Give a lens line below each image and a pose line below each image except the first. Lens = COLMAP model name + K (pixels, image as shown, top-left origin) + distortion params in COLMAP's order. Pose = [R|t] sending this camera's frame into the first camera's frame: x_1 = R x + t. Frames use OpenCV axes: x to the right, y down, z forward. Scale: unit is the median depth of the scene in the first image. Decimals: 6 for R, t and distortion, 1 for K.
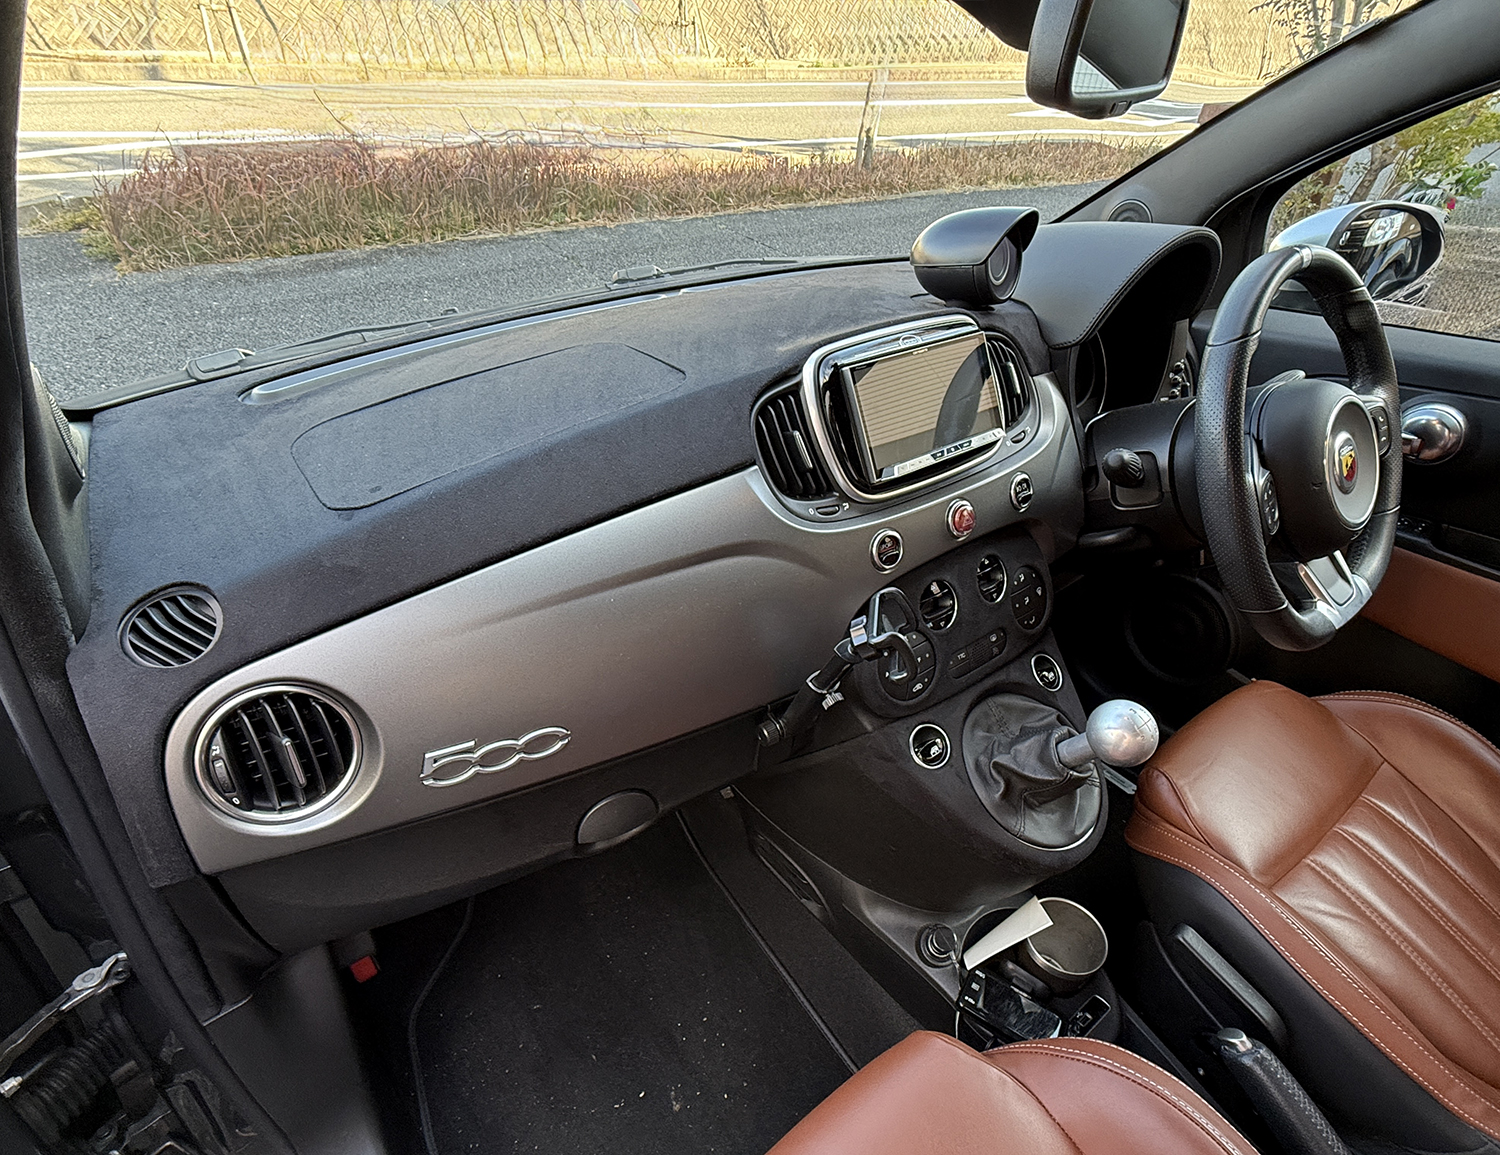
lens RADIAL K [[819.5, 0, 758.0], [0, 819.5, 583.1], [0, 0, 1]] dist [0.000998, -0.000627]
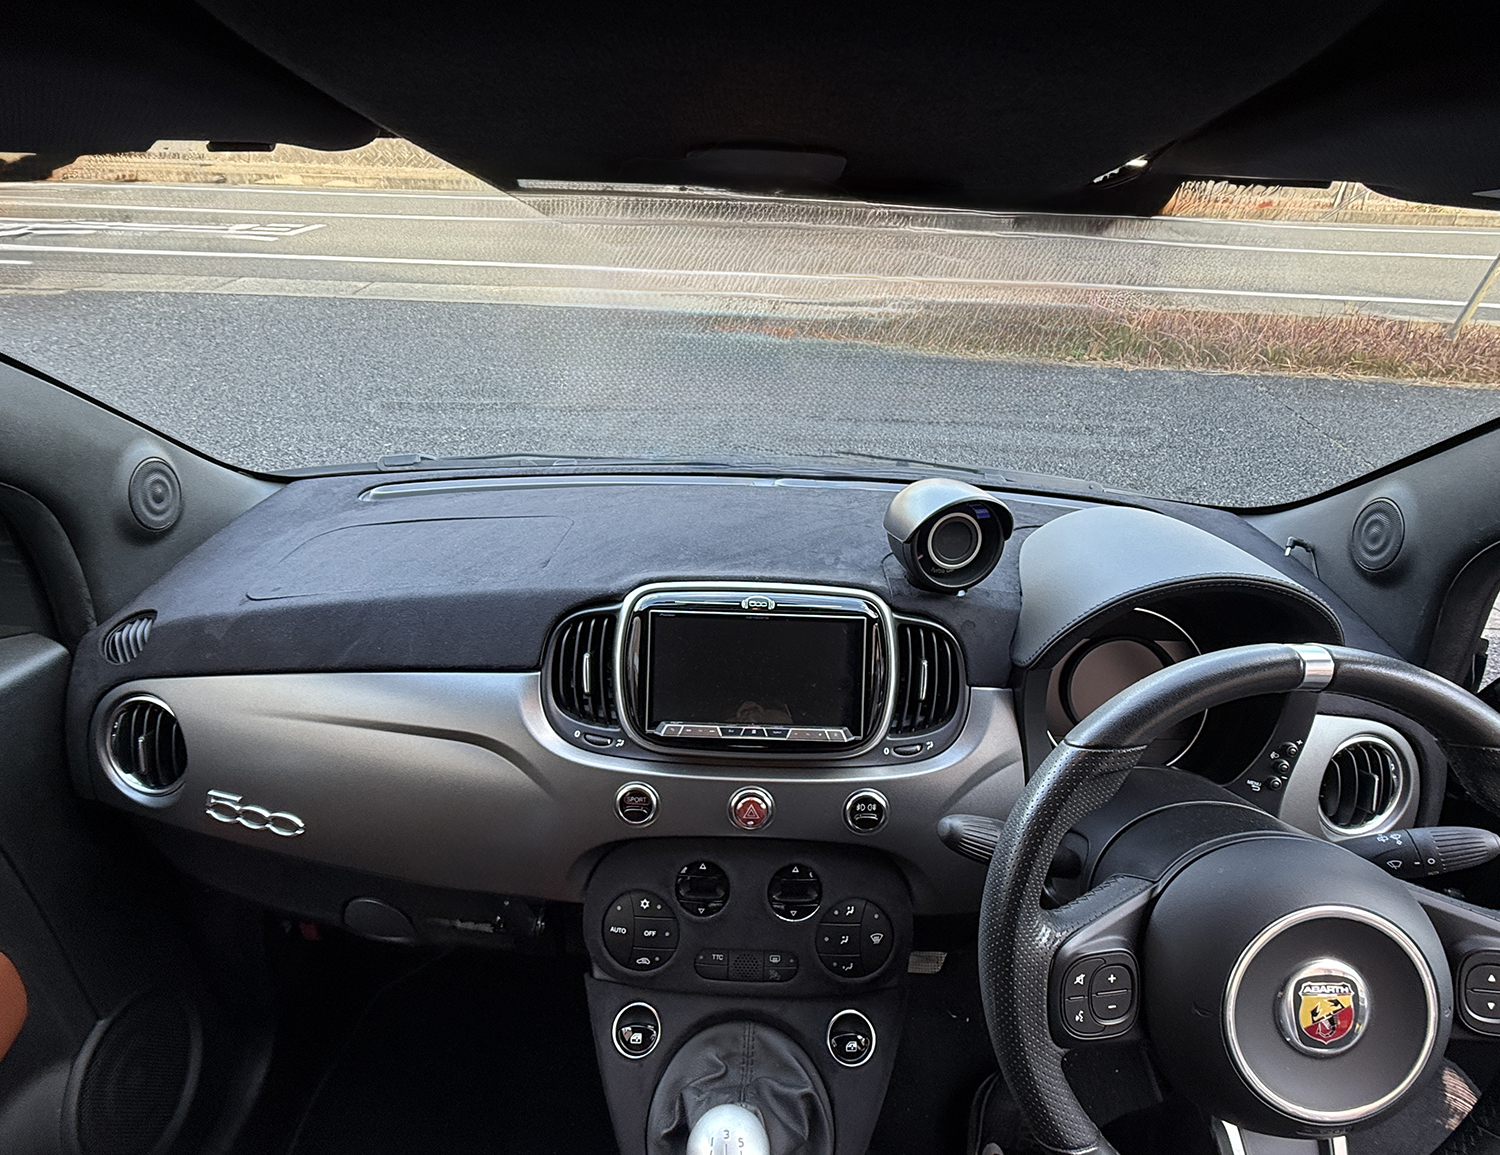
lens RADIAL K [[819.5, 0, 760.3], [0, 819.5, 578.2], [0, 0, 1]] dist [0.000998, -0.000627]
pose [[0.777414, 0.292767, -0.556700, 0.647085], [-0.359434, 0.933103, -0.011222, -0.291865], [0.516173, 0.208821, 0.830638, 0.212301]]
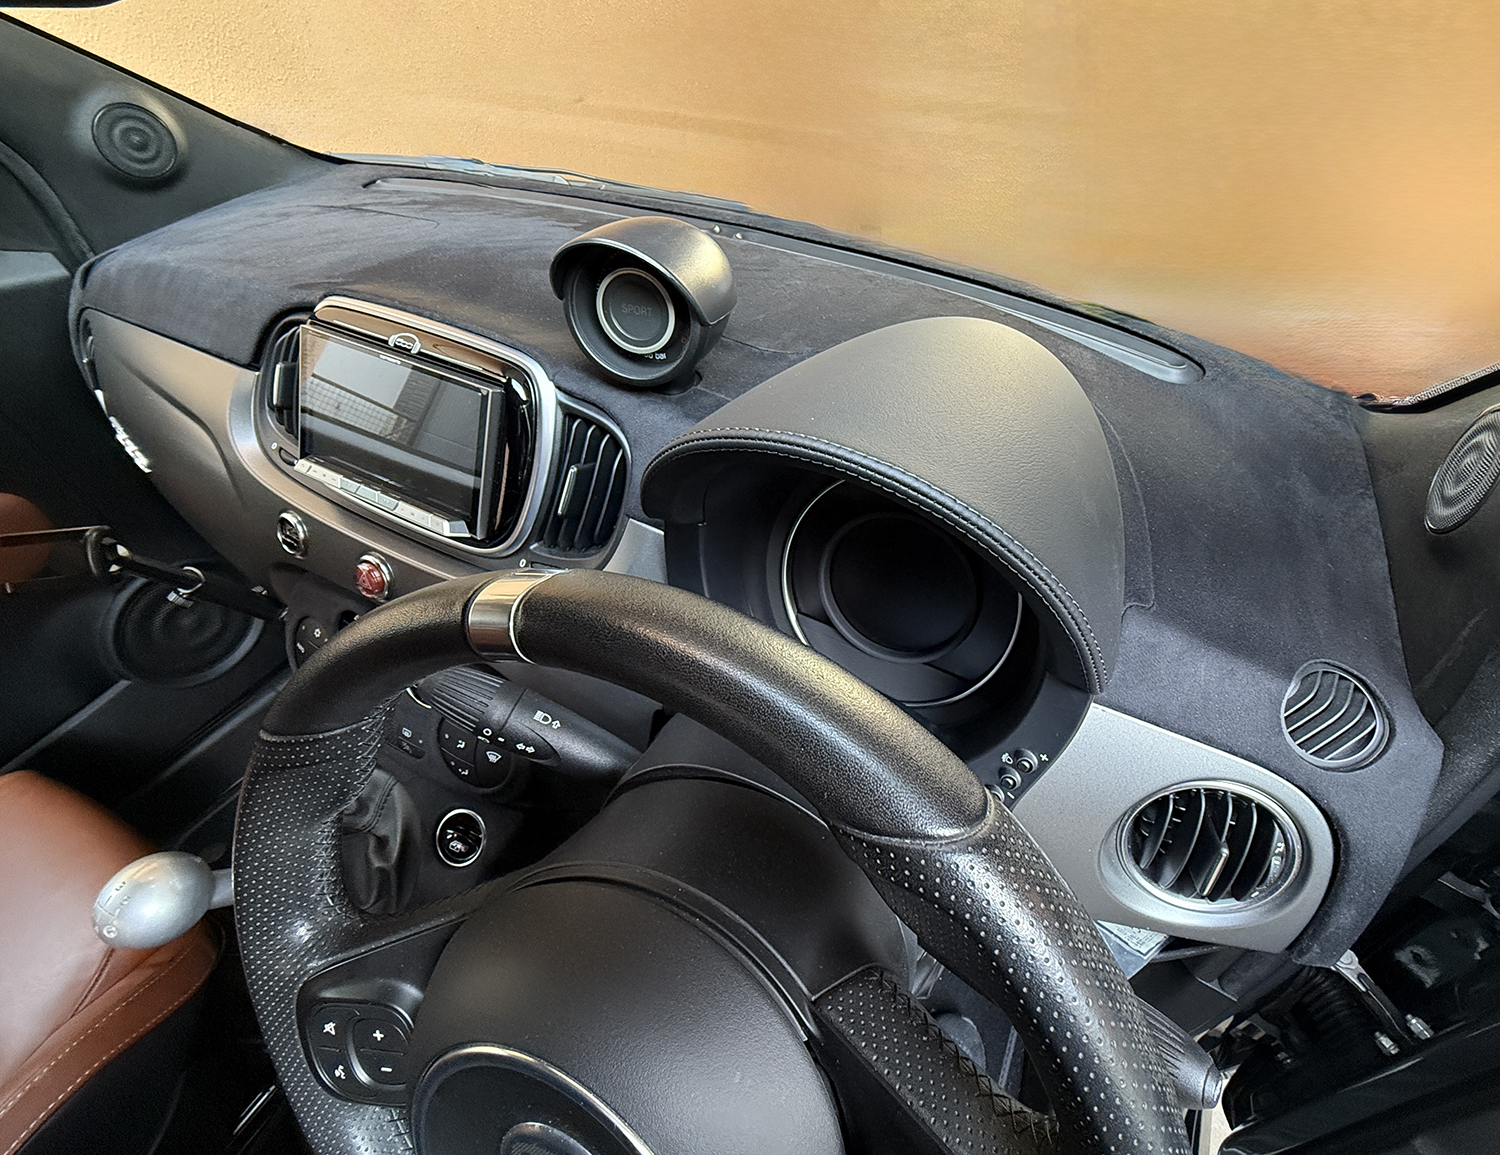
lens RADIAL K [[690.2, 0, 816.9], [0, 690.2, 529.2], [0, 0, 1]] dist [0.002223, -0.001615]
pose [[0.427865, 0.601268, -0.674839, 0.808318], [-0.517835, 0.775019, 0.362205, -0.545193], [0.740795, 0.194481, 0.642961, 0.847249]]
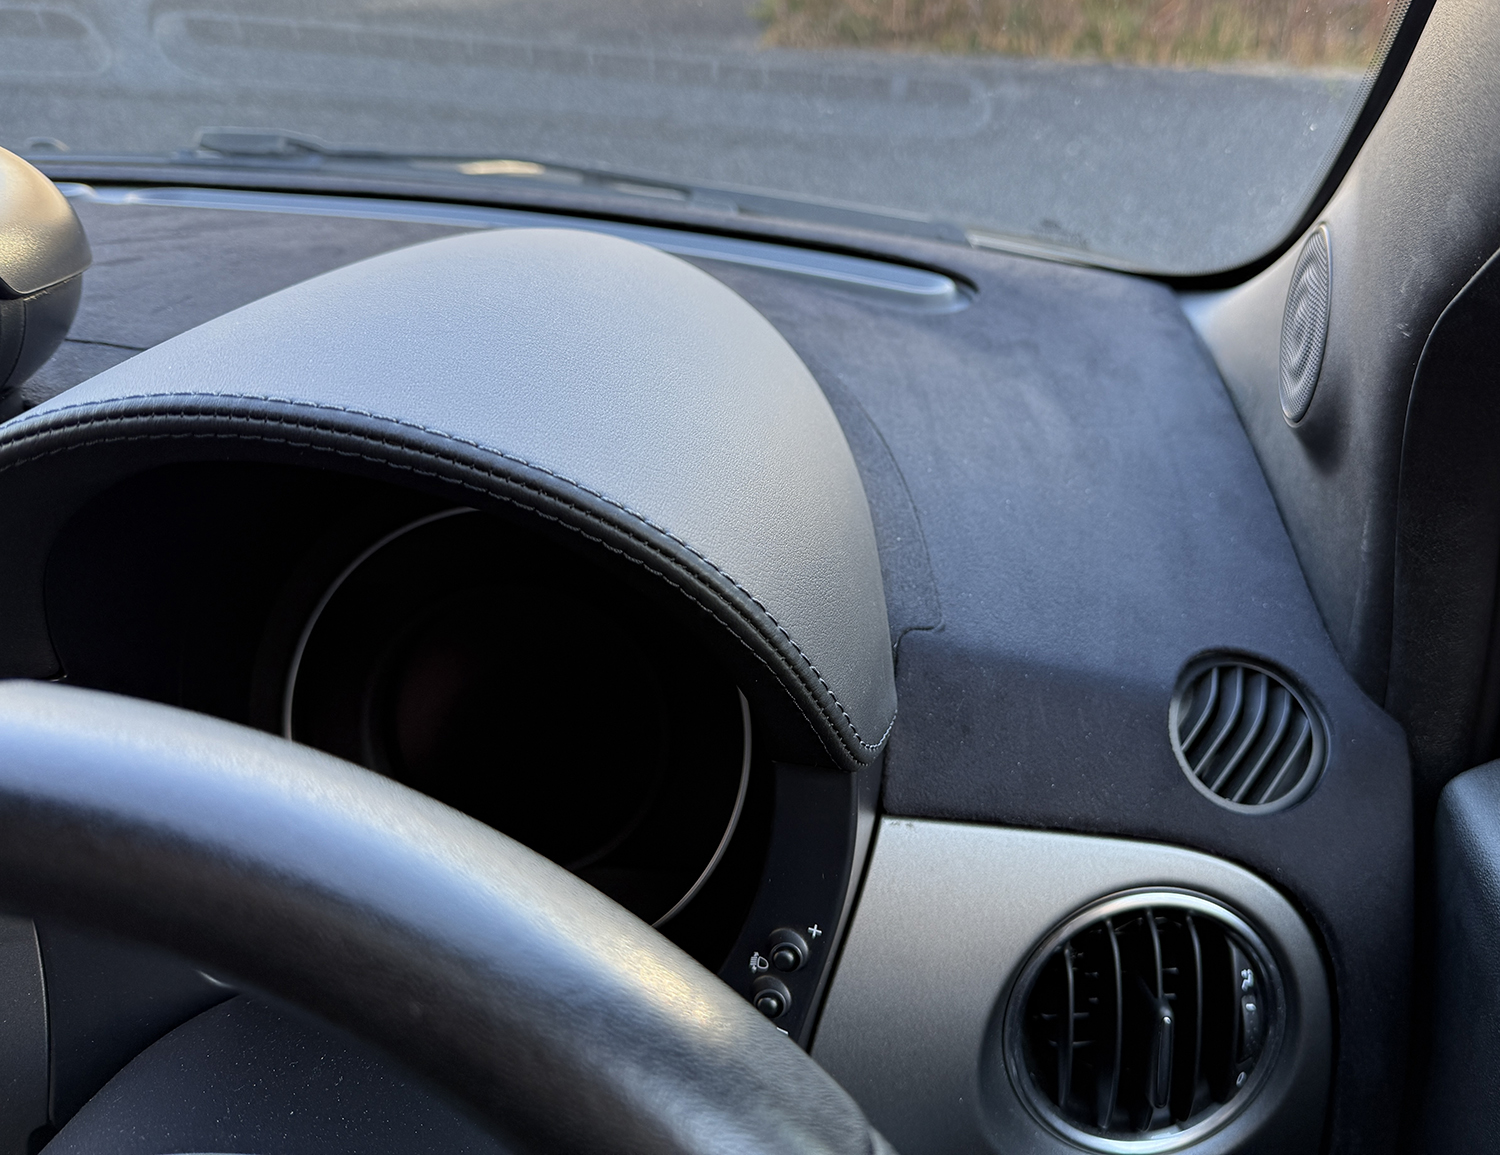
lens RADIAL K [[1286.3, 0, 894.3], [0, 1286.3, 471.2], [0, 0, 1]] dist [0.029730, -0.072744]
pose [[0.739150, 0.330528, -0.586863, 0.890937], [-0.385385, 0.922131, 0.033965, -0.519799], [0.552391, 0.201063, 0.808974, 0.889292]]
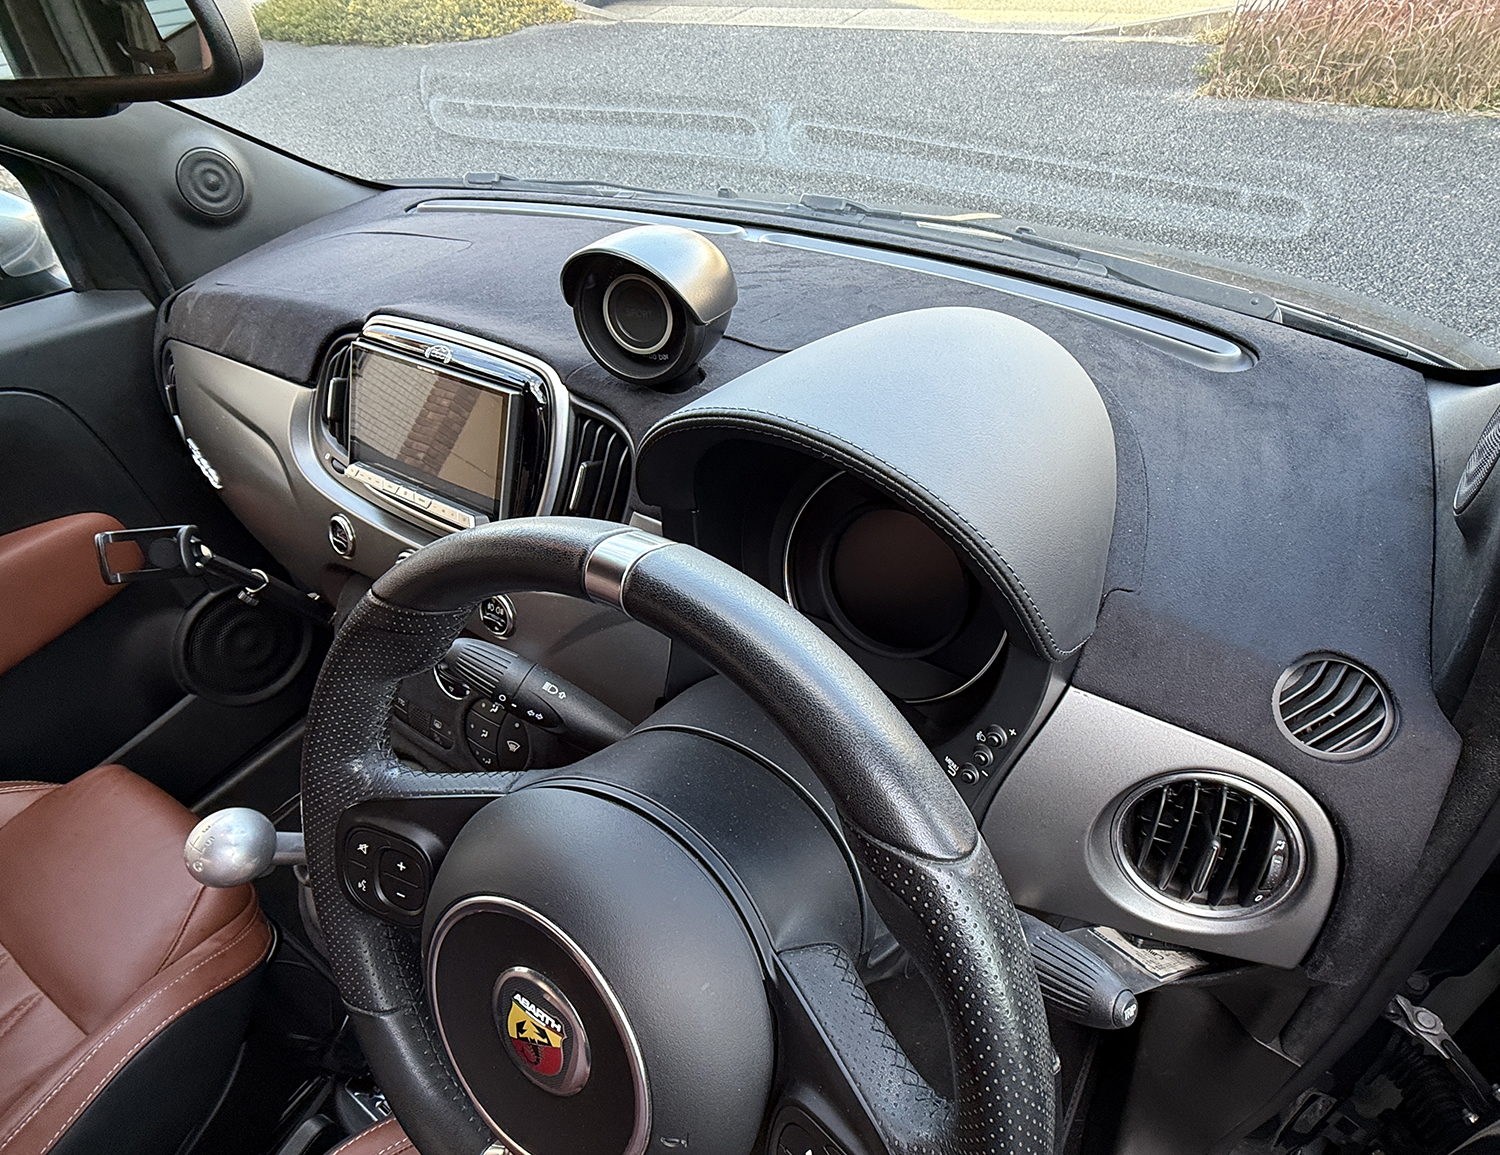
lens RADIAL K [[819.5, 0, 776.2], [0, 819.5, 577.3], [0, 0, 1]] dist [0.000998, -0.000627]
pose [[0.314654, 0.598564, -0.736691, 0.946206], [-0.462089, 0.774532, 0.431943, -0.585314], [0.829136, 0.204504, 0.520300, 0.841062]]
